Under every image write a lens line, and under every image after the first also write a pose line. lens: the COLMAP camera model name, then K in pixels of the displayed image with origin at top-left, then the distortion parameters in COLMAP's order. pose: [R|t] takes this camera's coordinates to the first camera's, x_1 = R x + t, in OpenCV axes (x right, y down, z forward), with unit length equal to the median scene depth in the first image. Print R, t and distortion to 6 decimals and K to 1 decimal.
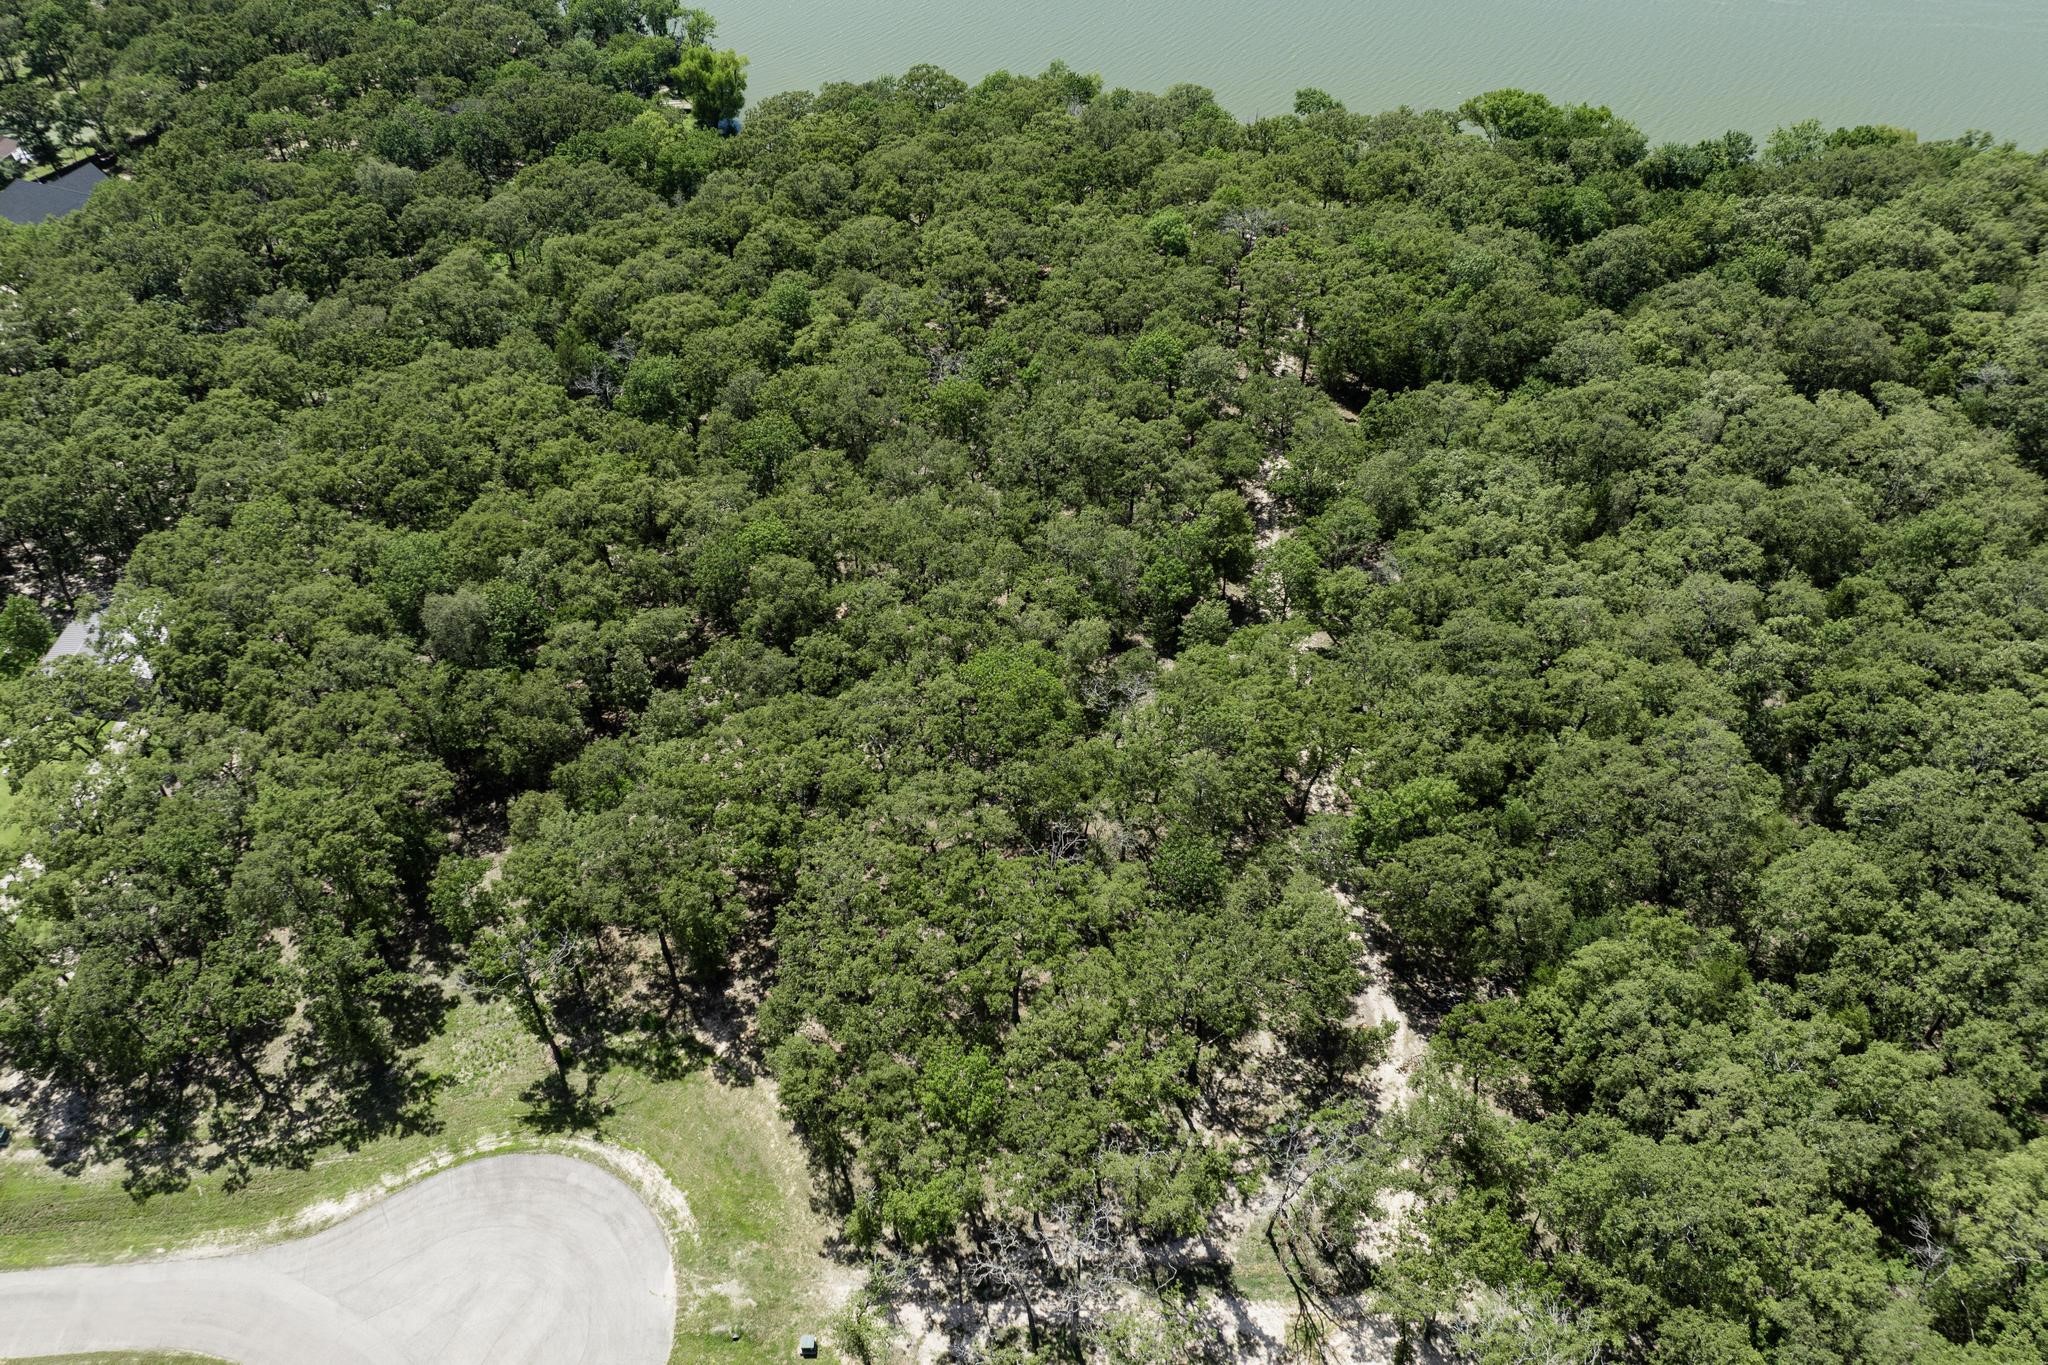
lens RADIAL K [[1450.4, 0, 1023.3], [0, 1450.4, 695.6], [0, 0, 1]] dist [-0.039246, -0.000287]
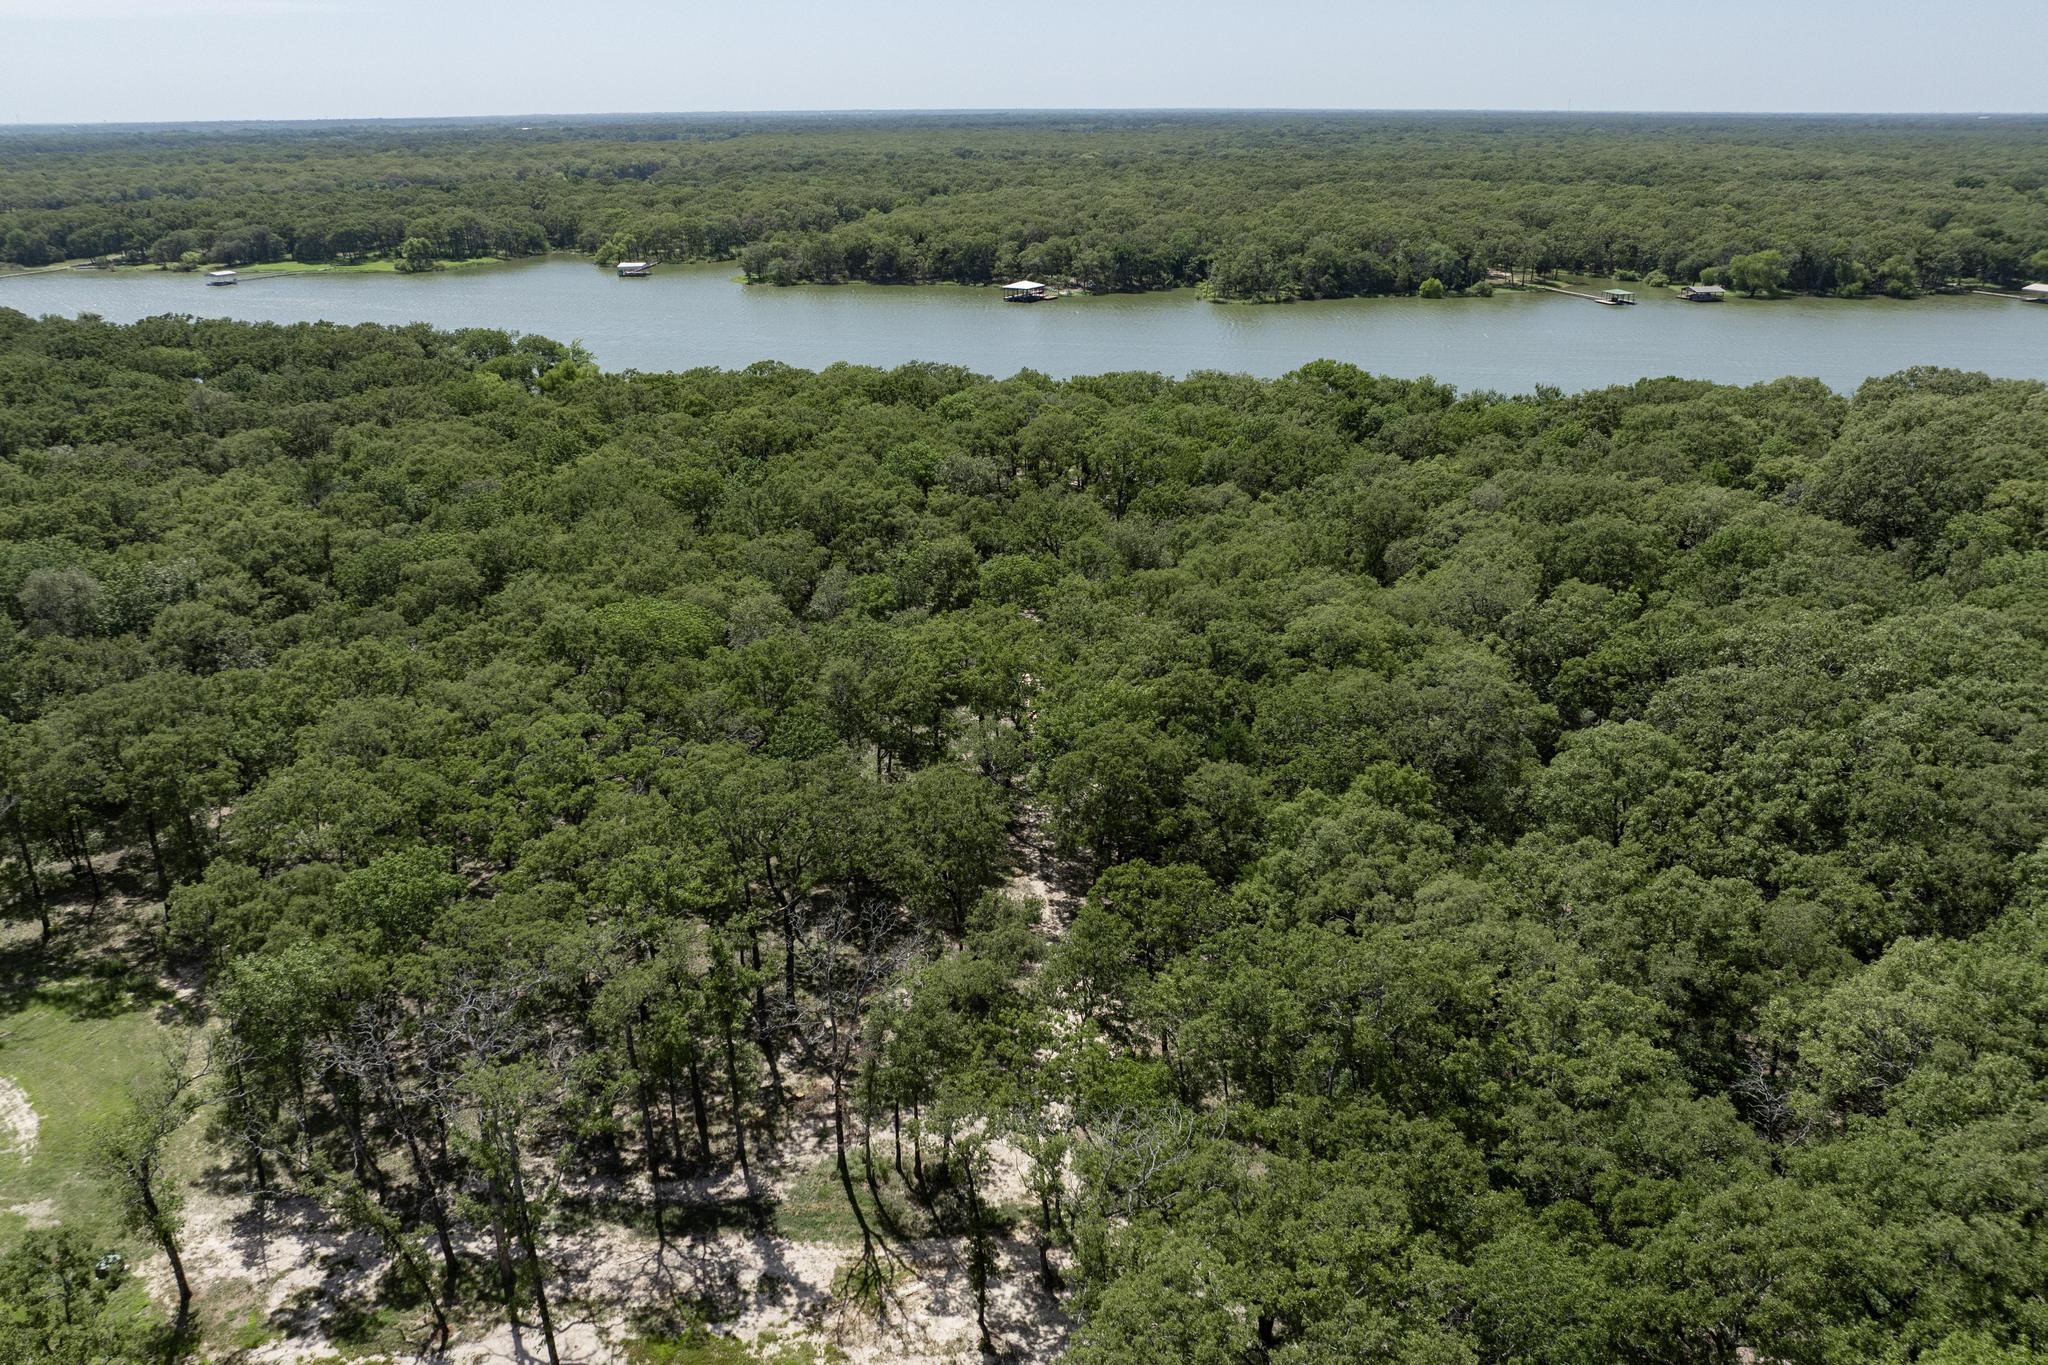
lens RADIAL K [[1450.4, 0, 1023.0], [0, 1450.4, 682.0], [0, 0, 1]] dist [-0.039246, -0.000287]
pose [[0.999998, -0.000469, -0.001858, 0.248781], [-0.000315, 0.916146, -0.400844, 0.420020], [0.001890, 0.400844, 0.916145, 0.261926]]
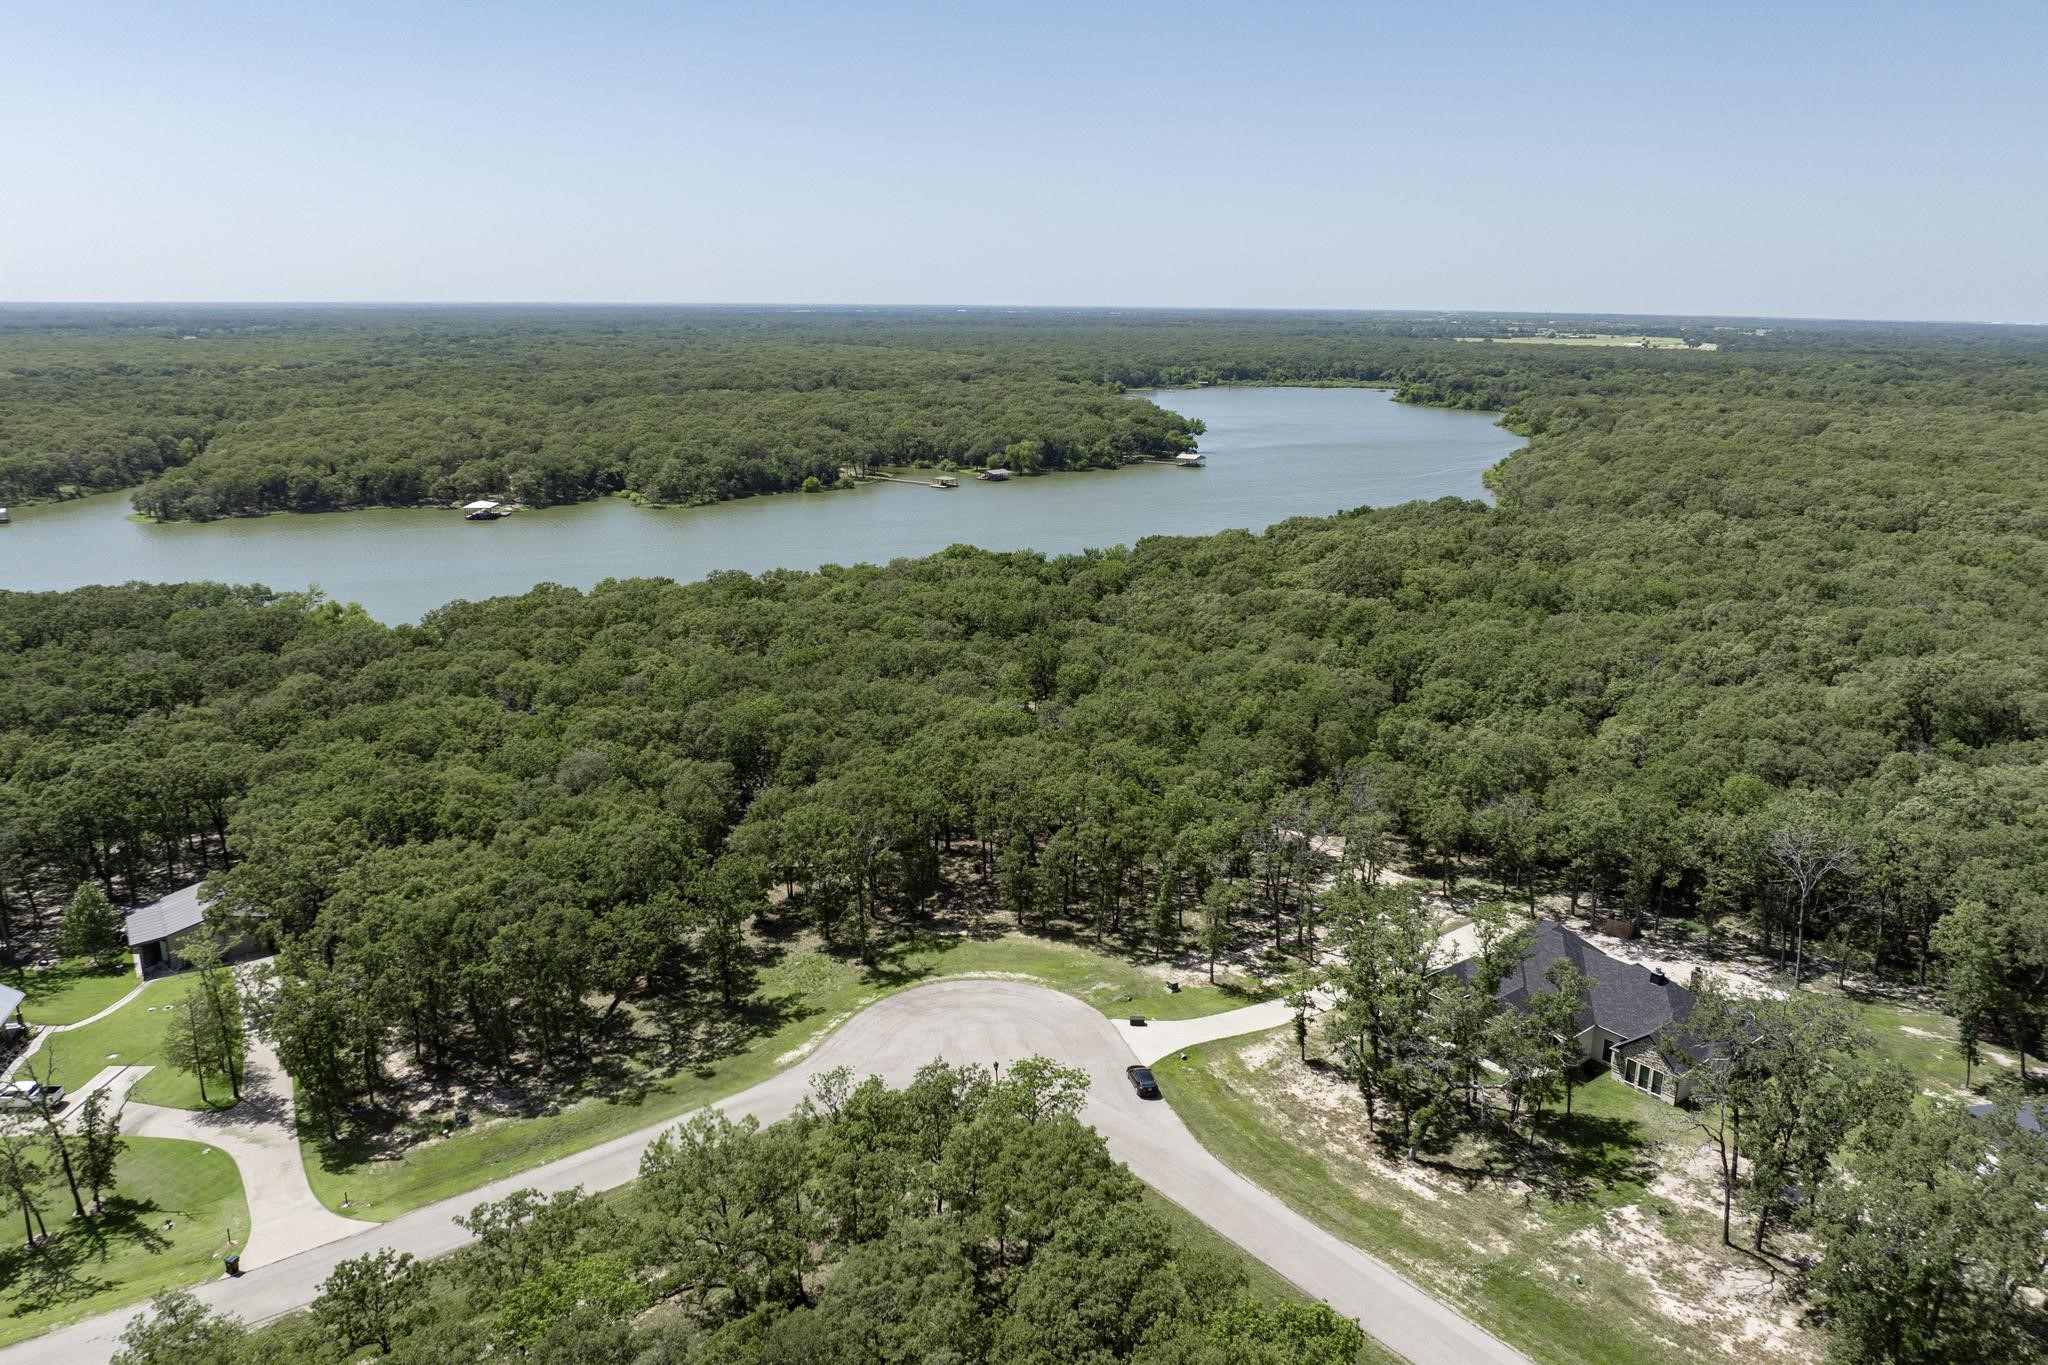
lens RADIAL K [[1450.4, 0, 1025.4], [0, 1450.4, 682.2], [0, 0, 1]] dist [-0.039246, -0.000287]
pose [[0.817695, -0.134838, 0.559638, -0.945797], [0.400482, 0.831597, -0.384787, 0.631517], [-0.413509, 0.538763, 0.733992, -0.155645]]
